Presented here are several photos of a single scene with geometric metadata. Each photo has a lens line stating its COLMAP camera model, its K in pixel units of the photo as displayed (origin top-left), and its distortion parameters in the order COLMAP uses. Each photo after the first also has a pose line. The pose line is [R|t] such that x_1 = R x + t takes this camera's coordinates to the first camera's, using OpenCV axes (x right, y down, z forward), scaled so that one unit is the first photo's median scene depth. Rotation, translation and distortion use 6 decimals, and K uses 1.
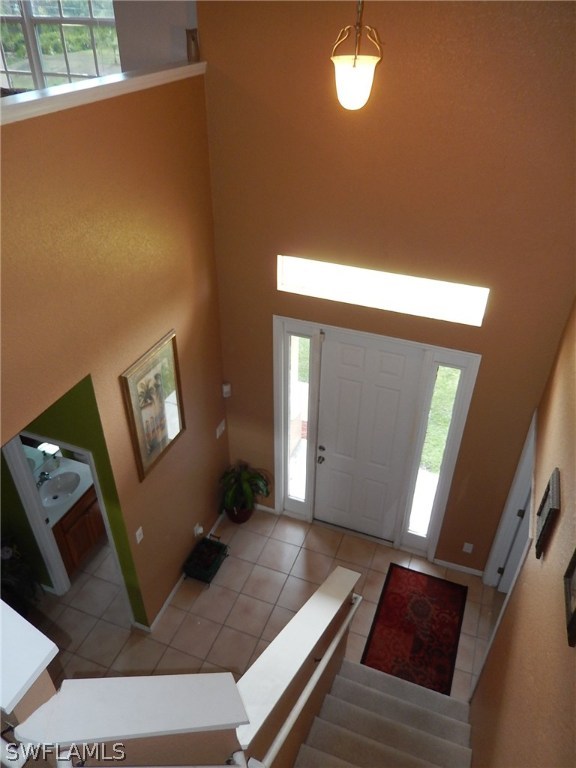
lens RADIAL K [[575.1, 0, 289.0], [0, 575.1, 384.7], [0, 0, 1]] dist [-0.000182, -0.006528]
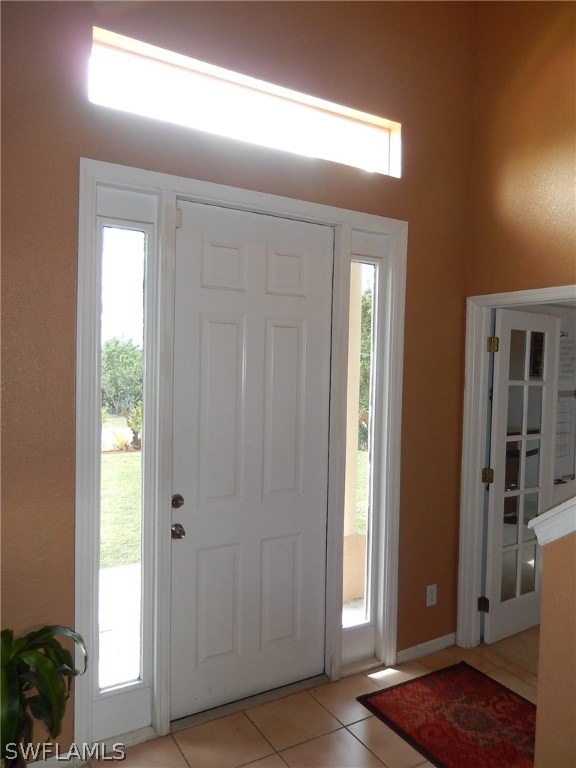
lens RADIAL K [[575.1, 0, 288.4], [0, 575.1, 382.9], [0, 0, 1]] dist [-0.000182, -0.006528]
pose [[0.615734, -0.019173, 0.787721, -0.260718], [0.439295, 0.838276, -0.322977, 0.225264], [-0.654135, 0.544910, 0.524577, 0.657433]]
